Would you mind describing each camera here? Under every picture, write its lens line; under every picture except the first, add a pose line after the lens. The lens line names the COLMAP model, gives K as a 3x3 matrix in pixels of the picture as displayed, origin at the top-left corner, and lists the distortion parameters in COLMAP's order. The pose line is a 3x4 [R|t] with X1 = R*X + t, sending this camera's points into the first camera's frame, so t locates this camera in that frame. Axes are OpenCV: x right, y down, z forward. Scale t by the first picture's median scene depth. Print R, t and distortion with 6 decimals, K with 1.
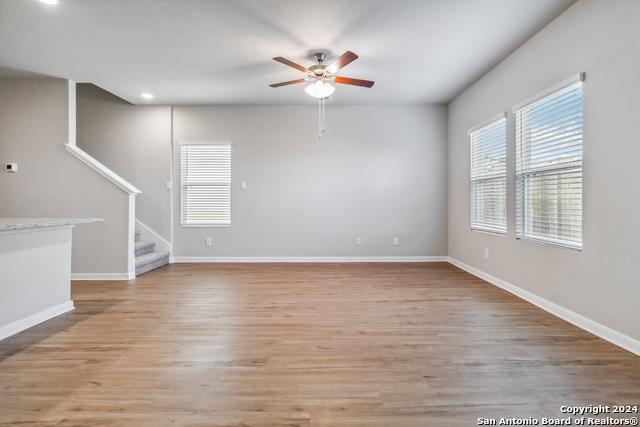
lens RADIAL K [[303.2, 0, 323.2], [0, 303.2, 201.8], [0, 0, 1]] dist [0.000425, 0.001310]
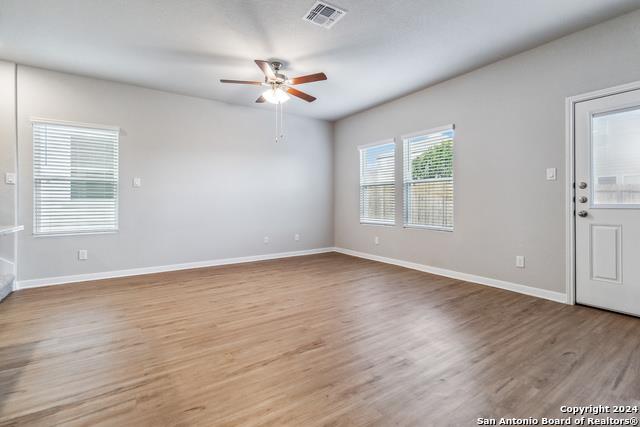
lens RADIAL K [[303.2, 0, 326.5], [0, 303.2, 202.2], [0, 0, 1]] dist [0.000425, 0.001310]
pose [[0.816972, 0.000103, 0.576678, -0.400752], [0.000811, 0.999999, -0.001328, 0.001715], [-0.576677, 0.001553, 0.816971, 0.028174]]
